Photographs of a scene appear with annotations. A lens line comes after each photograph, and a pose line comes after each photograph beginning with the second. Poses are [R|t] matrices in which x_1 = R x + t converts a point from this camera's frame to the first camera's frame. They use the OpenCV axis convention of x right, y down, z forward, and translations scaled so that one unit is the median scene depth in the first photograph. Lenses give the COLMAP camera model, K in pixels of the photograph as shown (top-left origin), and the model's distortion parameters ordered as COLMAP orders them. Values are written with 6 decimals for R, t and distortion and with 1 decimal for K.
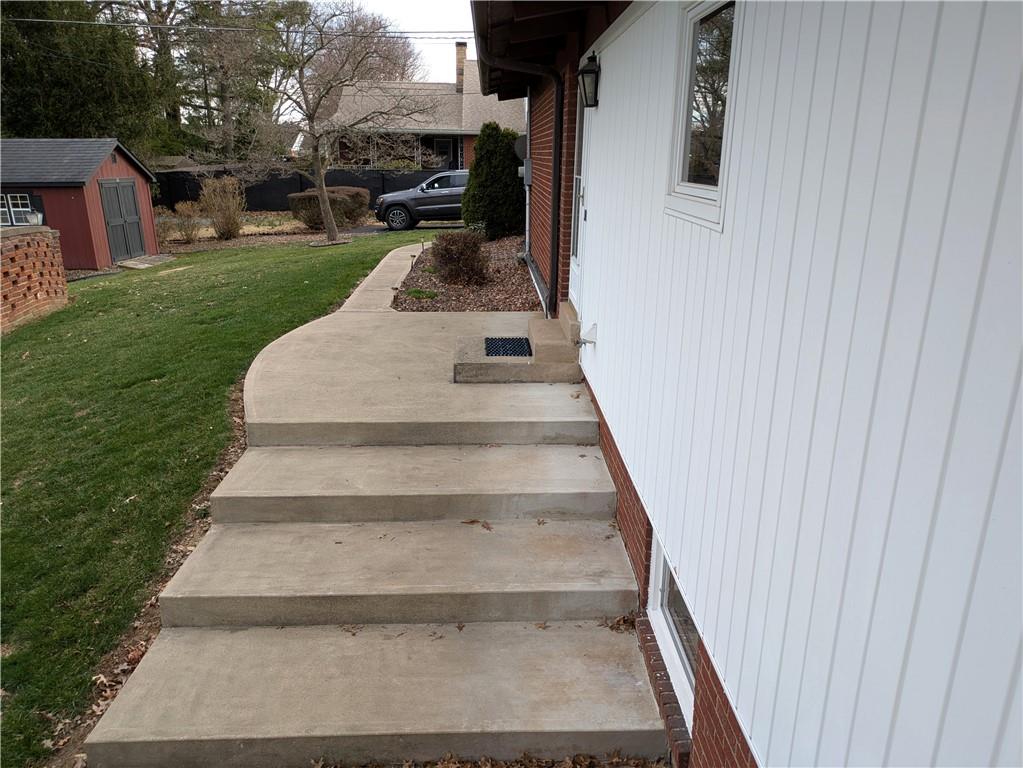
lens RADIAL K [[754.6, 0, 516.0], [0, 754.6, 384.7], [0, 0, 1]] dist [0.052086, -0.040045]
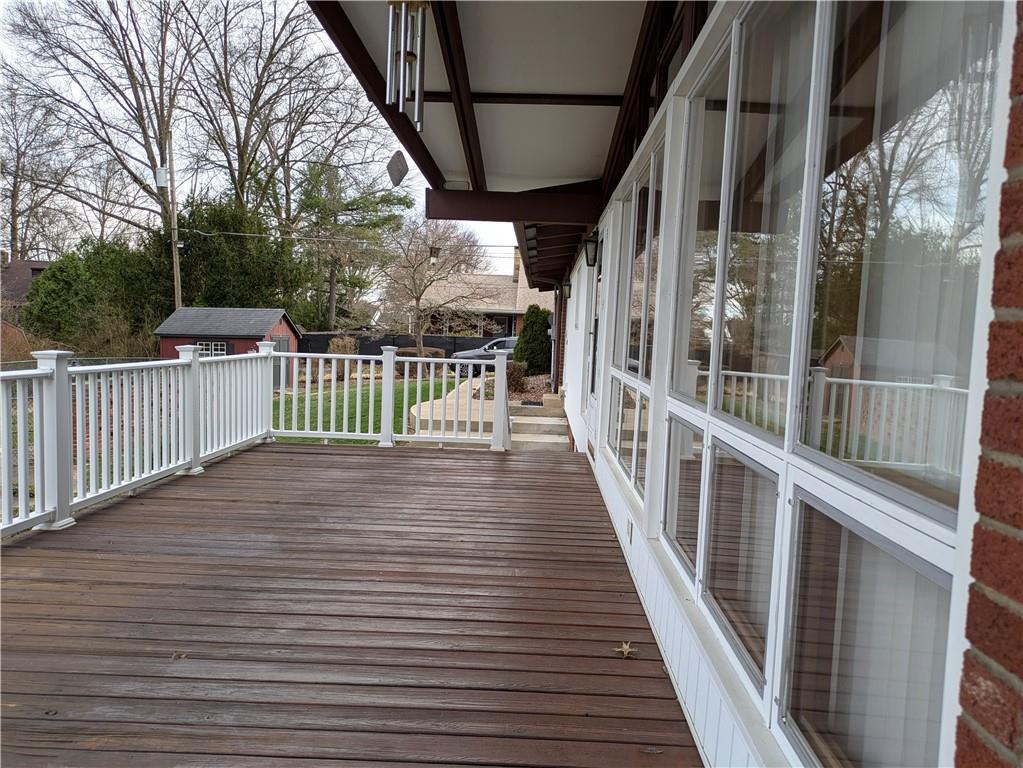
lens RADIAL K [[754.6, 0, 516.0], [0, 754.6, 384.7], [0, 0, 1]] dist [0.052086, -0.040045]
pose [[0.997357, 0.034349, -0.064020, 0.027592], [-0.048038, 0.972845, -0.226416, 0.135385], [0.054504, 0.228893, 0.971925, -0.381192]]
